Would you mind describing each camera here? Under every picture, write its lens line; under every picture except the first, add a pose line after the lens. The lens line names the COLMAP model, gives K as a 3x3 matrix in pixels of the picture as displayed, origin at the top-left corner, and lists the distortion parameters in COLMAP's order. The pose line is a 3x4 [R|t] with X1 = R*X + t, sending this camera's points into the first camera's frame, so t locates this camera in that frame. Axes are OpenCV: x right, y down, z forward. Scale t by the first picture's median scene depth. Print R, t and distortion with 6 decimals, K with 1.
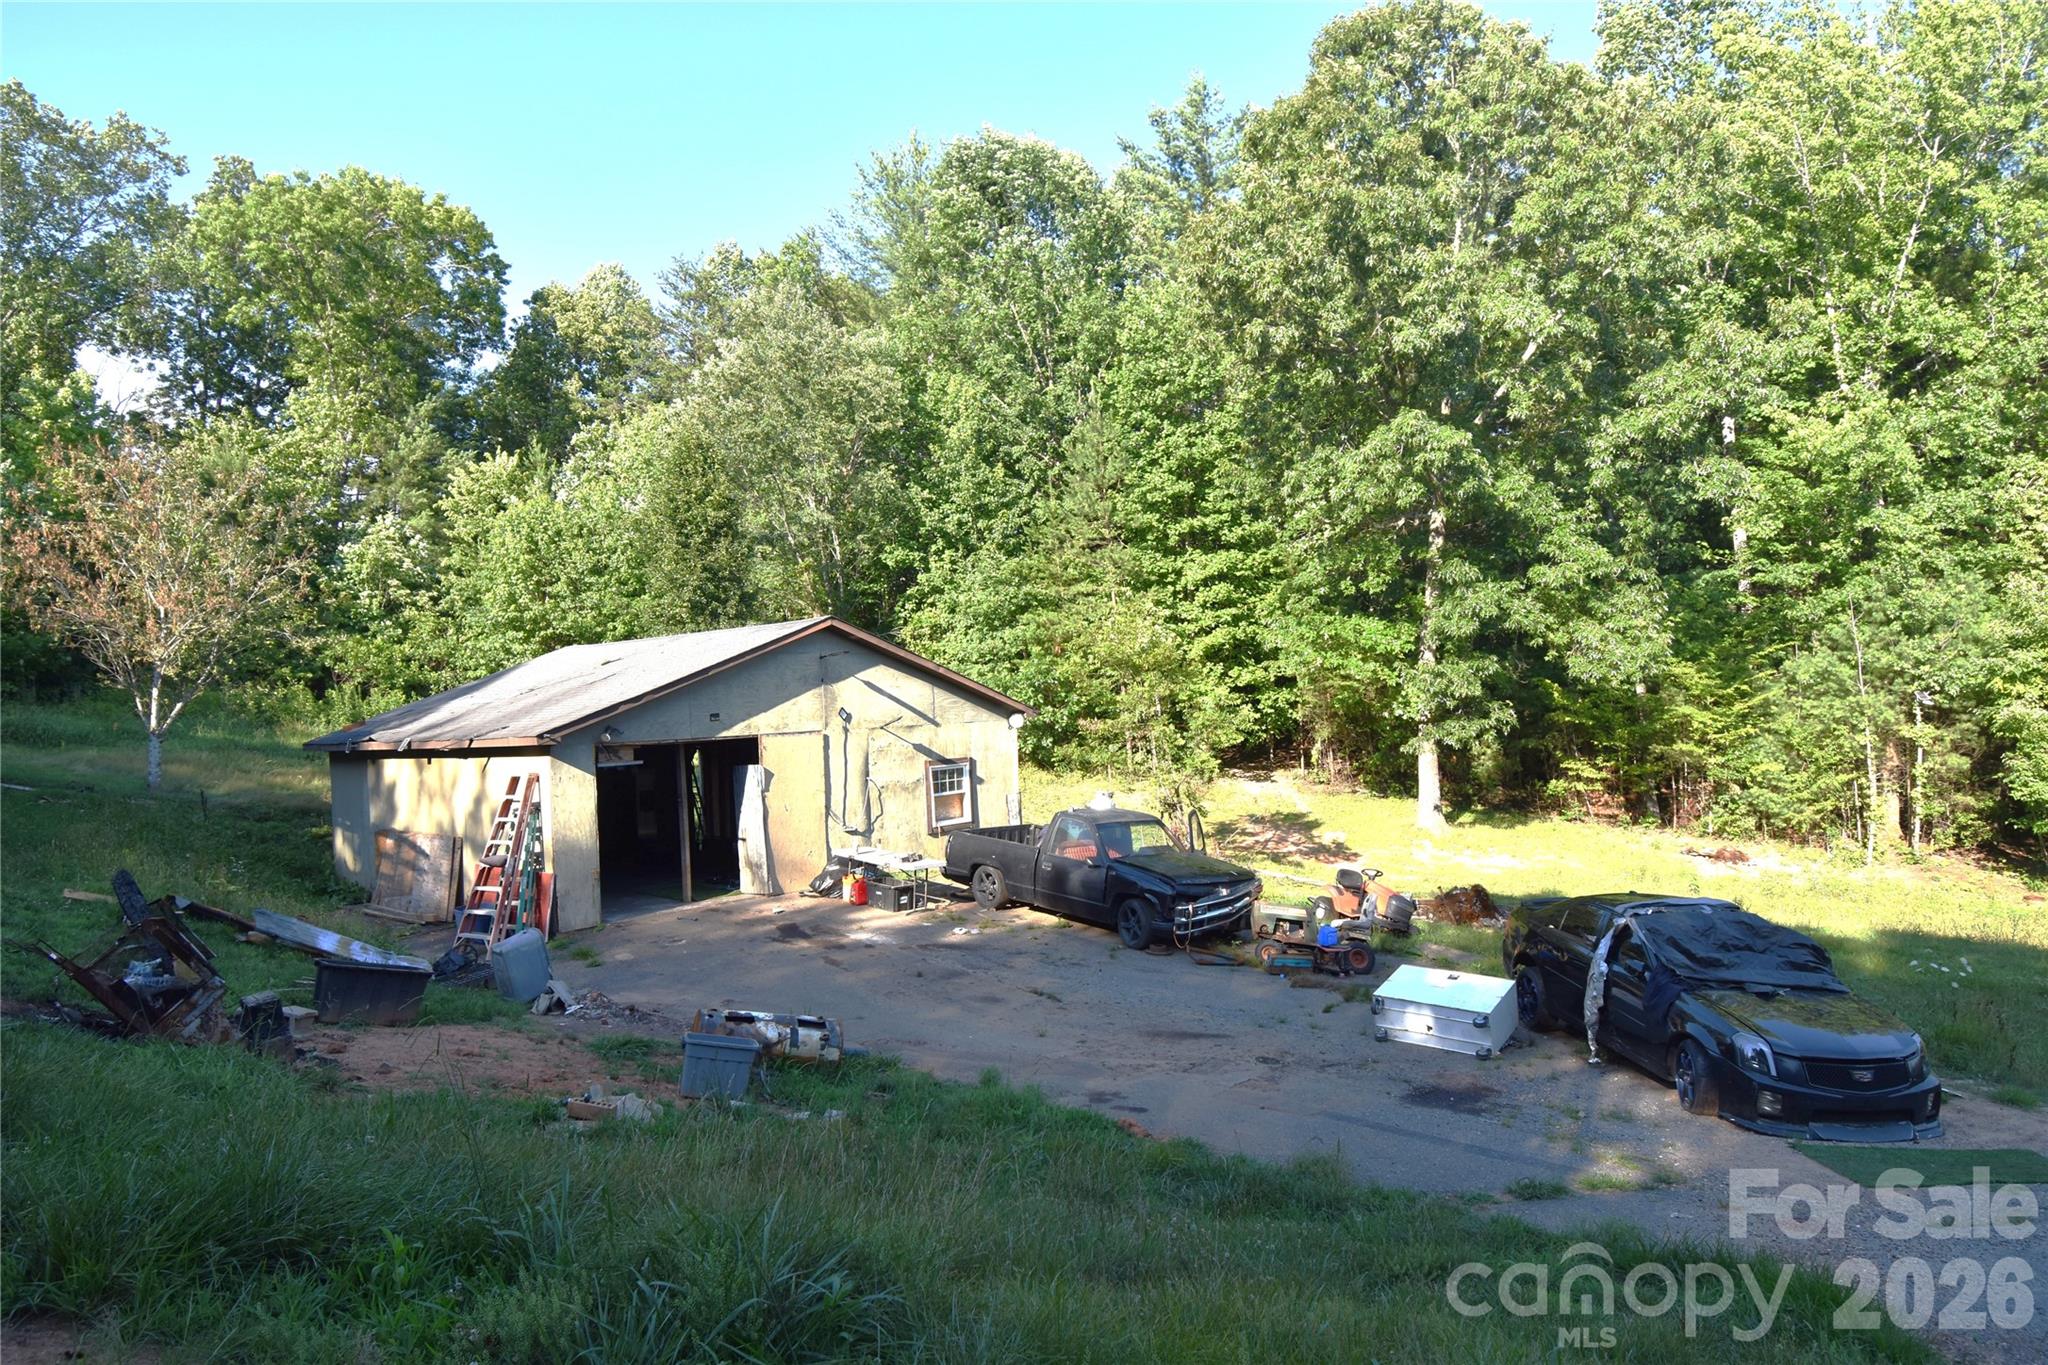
lens RADIAL K [[1258.3, 0, 1024.0], [0, 1258.3, 682.5], [0, 0, 1]] dist [-0.005950, 0.000380]
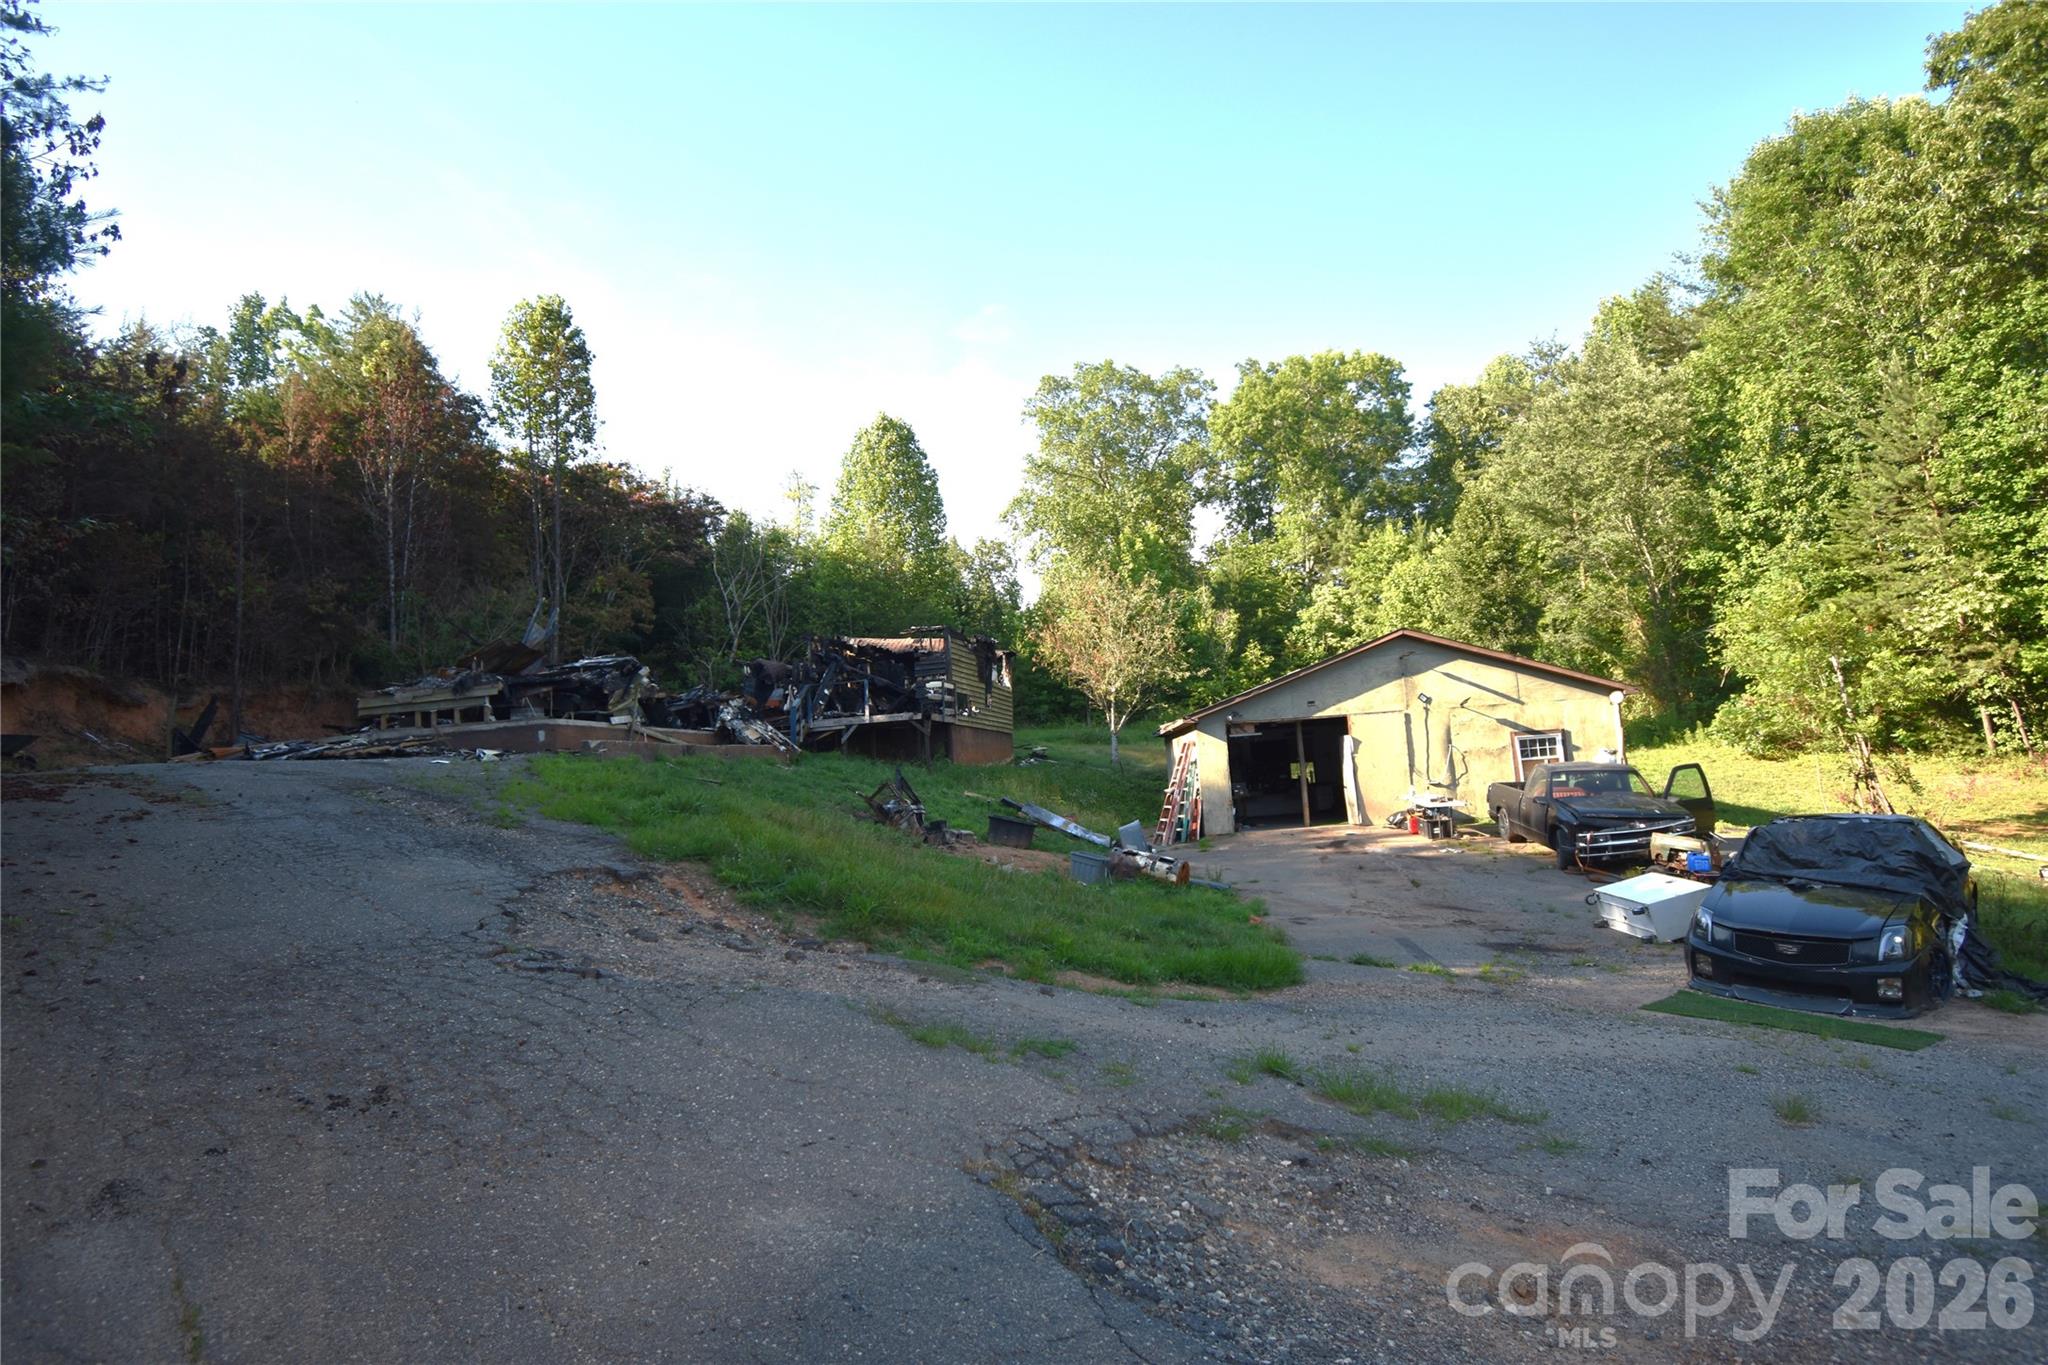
lens RADIAL K [[1067.9, 0, 1024.0], [0, 1067.9, 682.5], [0, 0, 1]] dist [-0.000925, 0.000173]
pose [[0.622188, -0.069749, -0.779754, 0.516680], [0.048005, 0.997548, -0.050926, 0.049489], [0.781394, -0.005746, 0.624011, -0.058518]]
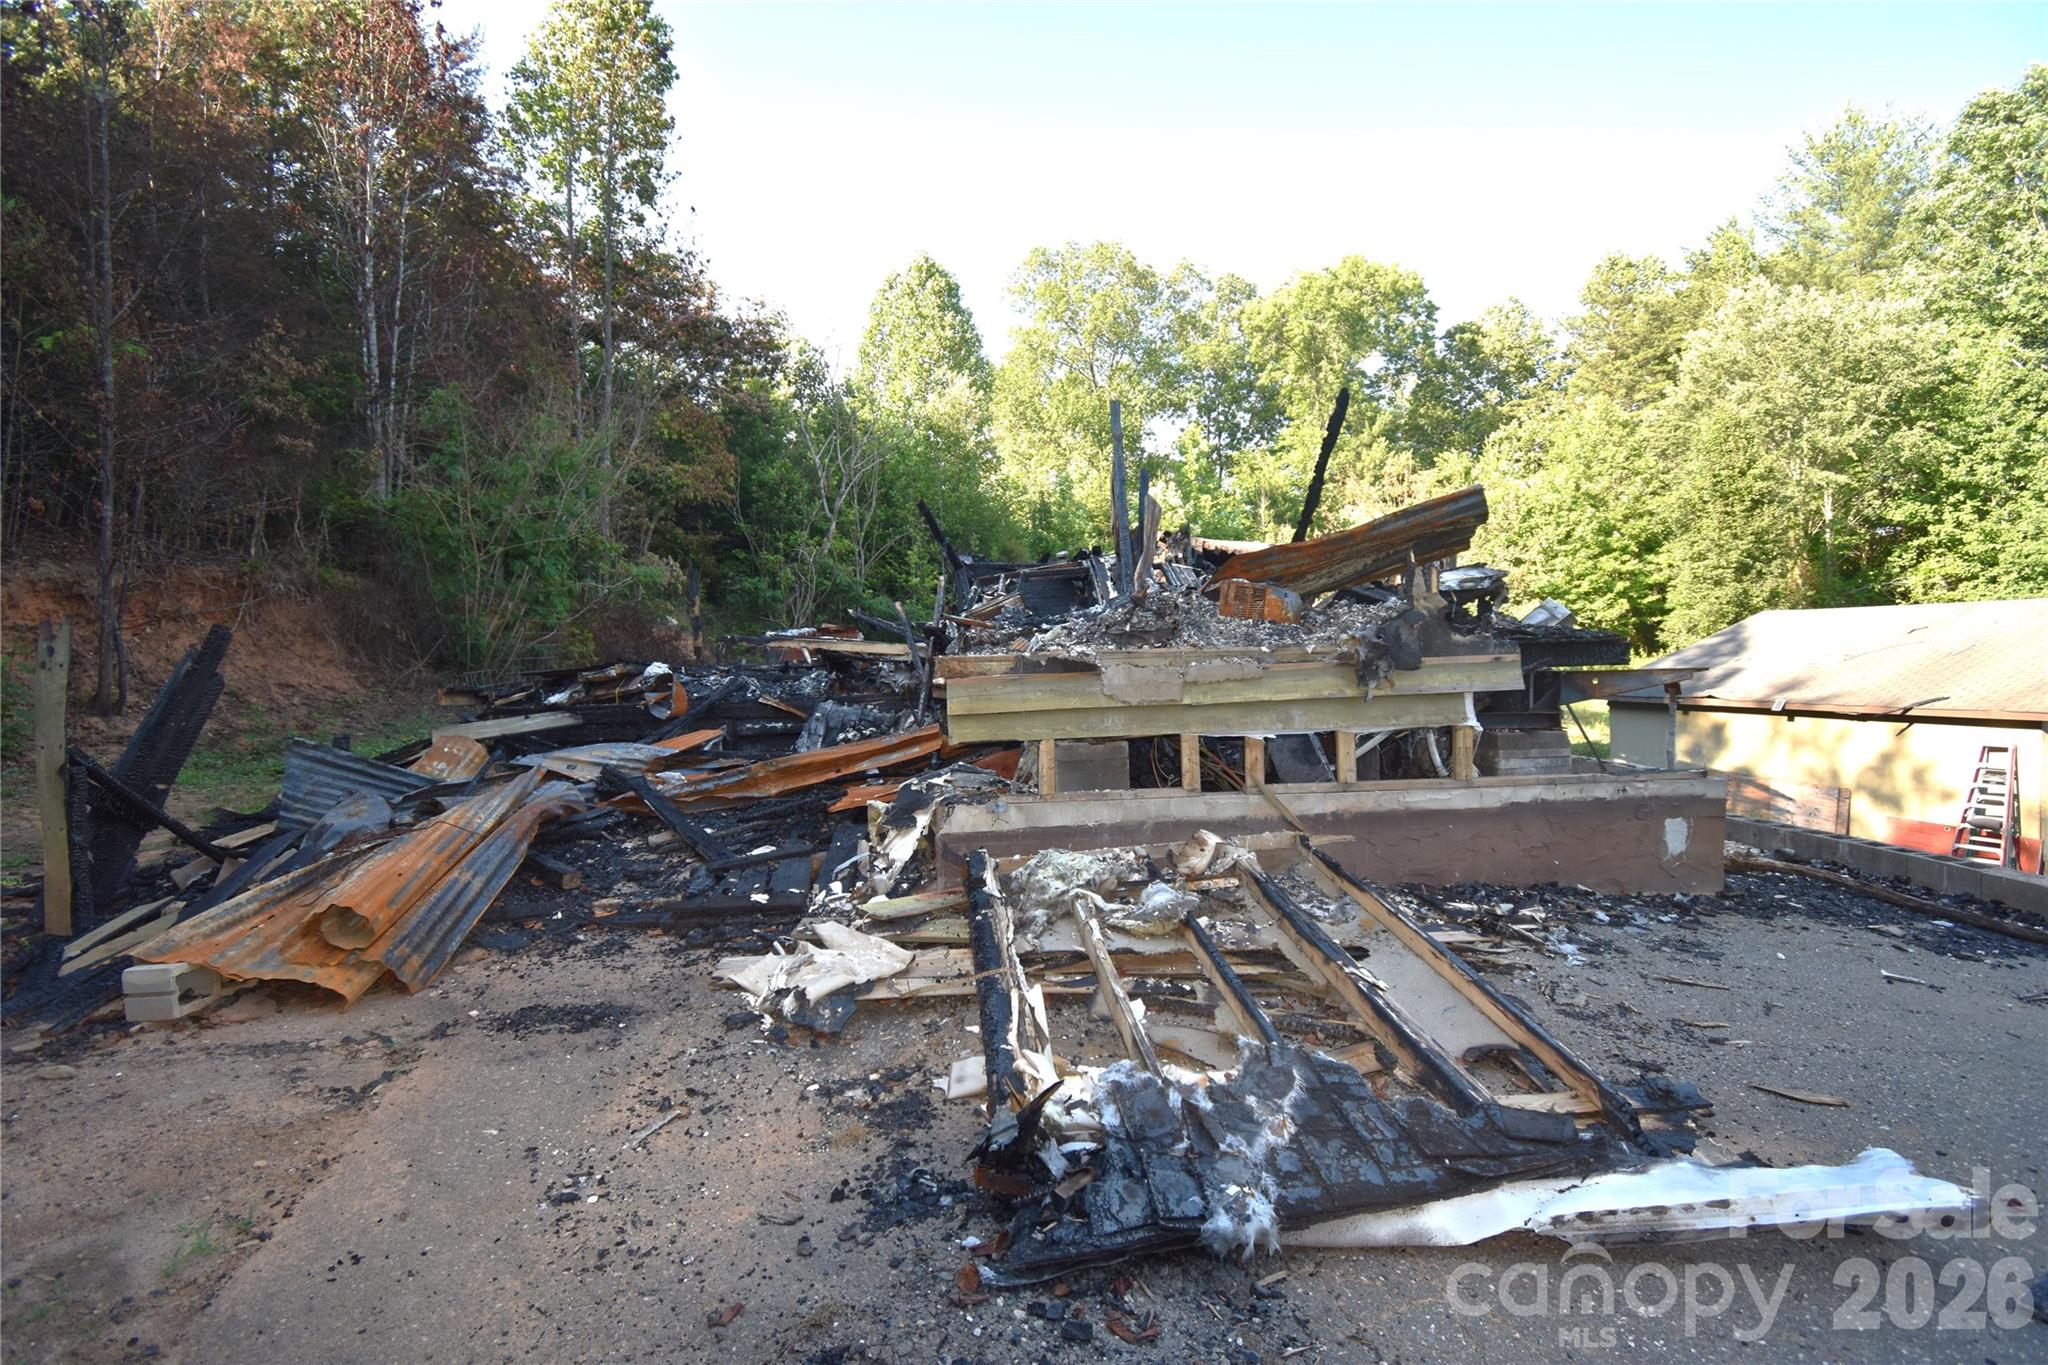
lens RADIAL K [[937.0, 0, 1025.8], [0, 937.0, 642.7], [0, 0, 1]] dist [-0.012991, -0.000256]
pose [[0.805256, 0.008459, -0.592867, -0.485919], [0.006961, 0.999694, 0.023718, -0.030287], [0.592886, -0.023226, 0.804951, -0.100512]]
